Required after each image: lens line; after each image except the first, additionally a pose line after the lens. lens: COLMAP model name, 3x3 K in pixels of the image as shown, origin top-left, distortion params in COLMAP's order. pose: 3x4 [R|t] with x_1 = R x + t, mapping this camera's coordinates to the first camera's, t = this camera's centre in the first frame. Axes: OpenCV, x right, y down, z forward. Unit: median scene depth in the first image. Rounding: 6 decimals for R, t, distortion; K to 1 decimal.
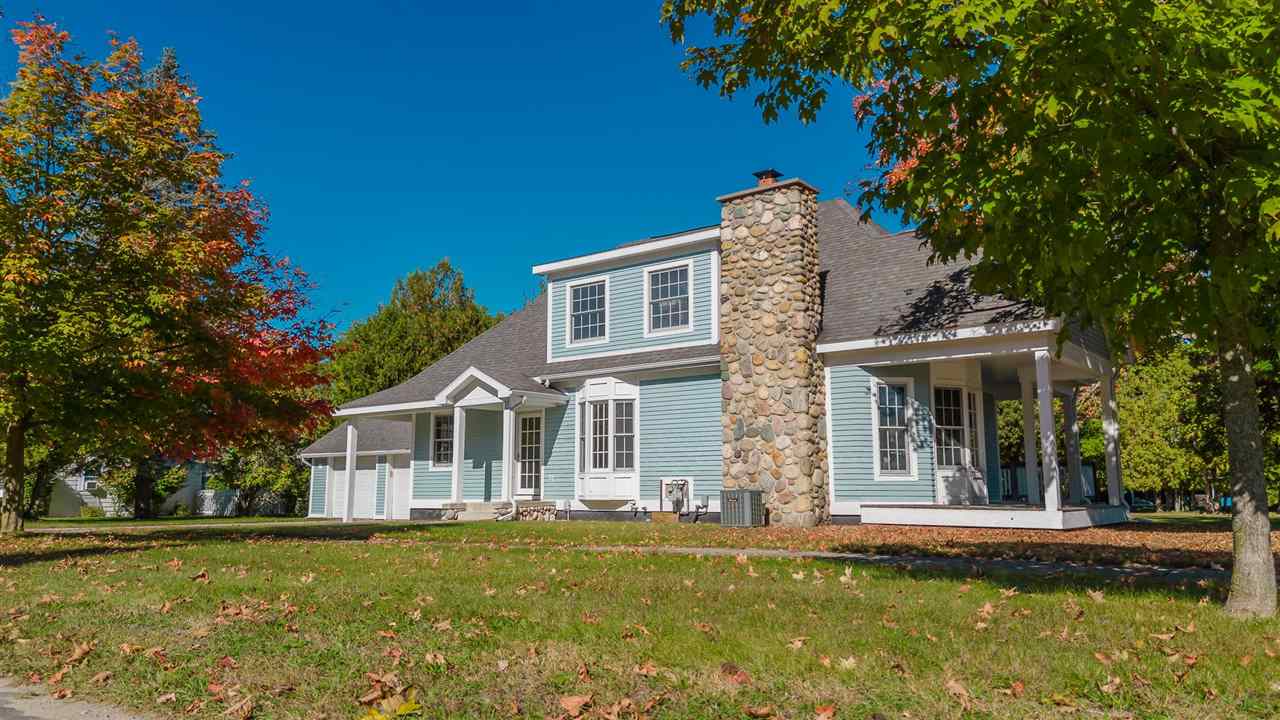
lens RADIAL K [[907.1, 0, 643.8], [0, 907.1, 361.3], [0, 0, 1]] dist [0.103666, -0.118662]
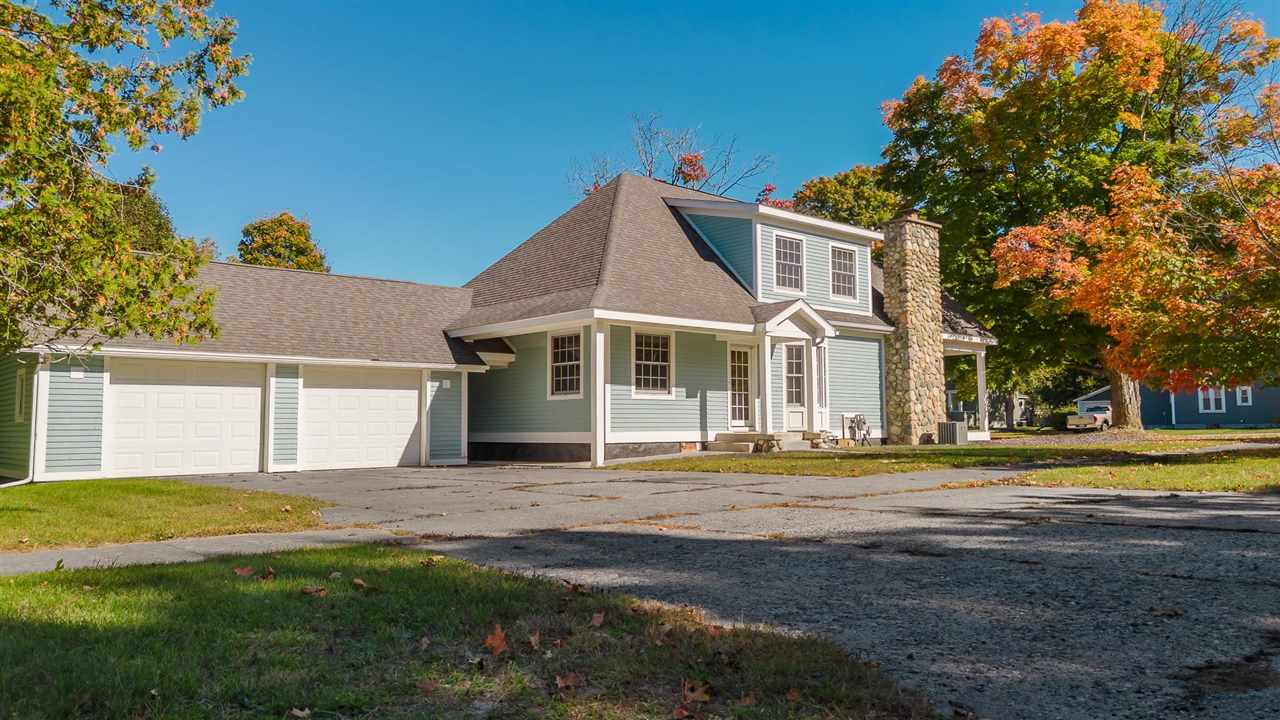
lens RADIAL K [[907.1, 0, 643.8], [0, 907.1, 361.3], [0, 0, 1]] dist [0.103666, -0.118662]
pose [[0.183266, 0.072844, 0.980361, -1.191775], [-0.130839, 0.990186, -0.049115, 0.144004], [-0.974318, -0.119268, 0.190999, 0.955500]]
